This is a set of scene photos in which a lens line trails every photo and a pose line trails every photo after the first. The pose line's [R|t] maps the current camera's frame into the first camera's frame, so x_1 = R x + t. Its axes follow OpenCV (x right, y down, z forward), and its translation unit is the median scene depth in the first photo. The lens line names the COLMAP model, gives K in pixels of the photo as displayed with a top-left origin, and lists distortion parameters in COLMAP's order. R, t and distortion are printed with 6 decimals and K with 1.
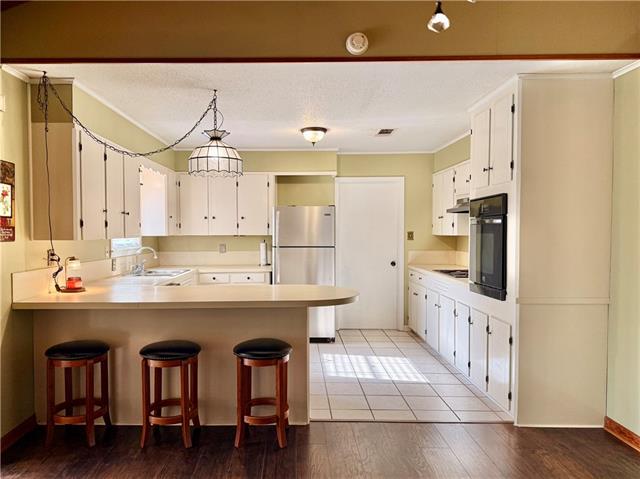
lens RADIAL K [[461.8, 0, 285.9], [0, 461.8, 239.9], [0, 0, 1]] dist [0.060818, -0.000031]
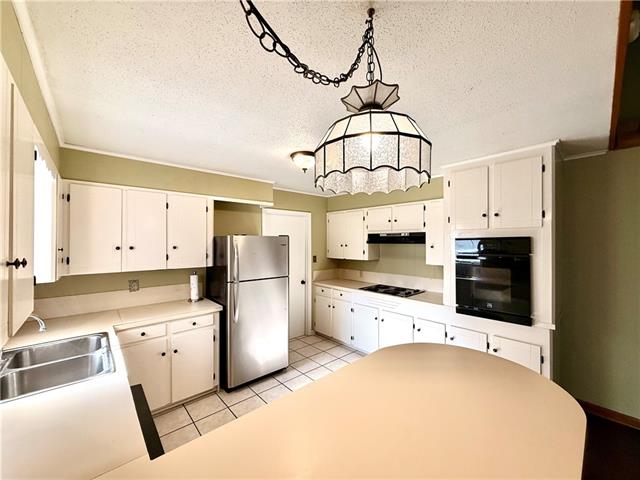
lens RADIAL K [[257.5, 0, 320.0], [0, 257.5, 240.0], [0, 0, 1]] dist [-0.001621, 0.000157]
pose [[0.729878, 0.005369, 0.683556, -0.223239], [0.012861, 0.999684, -0.021585, -0.049465], [-0.683456, 0.024546, 0.729579, 0.506027]]
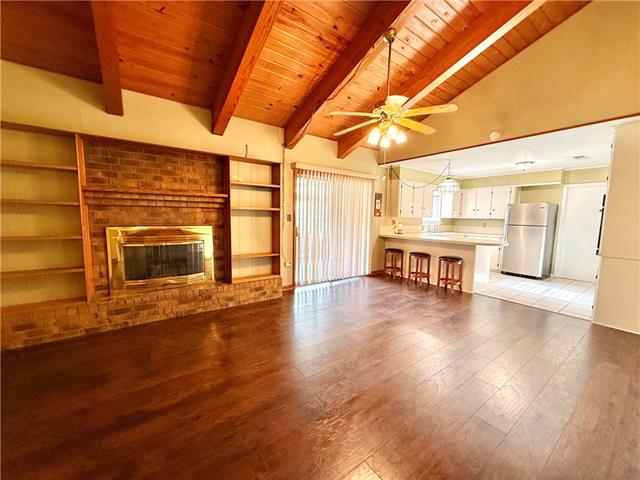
lens RADIAL K [[257.5, 0, 320.0], [0, 257.5, 240.0], [0, 0, 1]] dist [-0.001621, 0.000157]
pose [[0.601139, 0.090387, -0.794016, 0.353570], [-0.039251, 0.995723, 0.083632, 0.017708], [0.798180, -0.019109, 0.602116, -0.260912]]
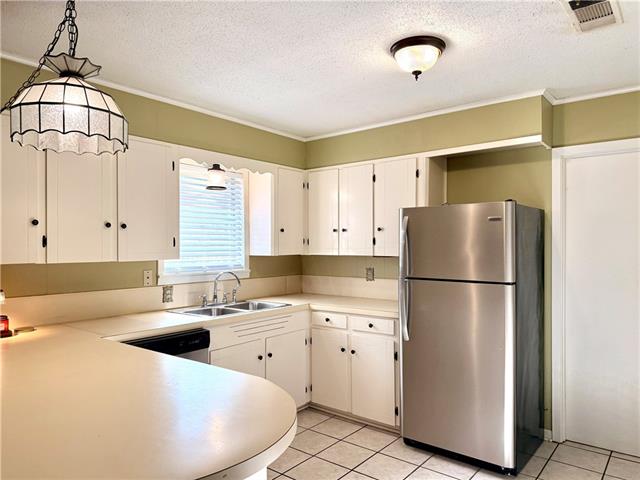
lens RADIAL K [[444.5, 0, 320.0], [0, 444.5, 240.0], [0, 0, 1]] dist [0.059311, 0.000663]
pose [[0.792815, -0.006651, -0.609426, 0.226321], [-0.011851, 0.999583, -0.026325, -0.015464], [0.609347, 0.028093, 0.792406, 0.467005]]
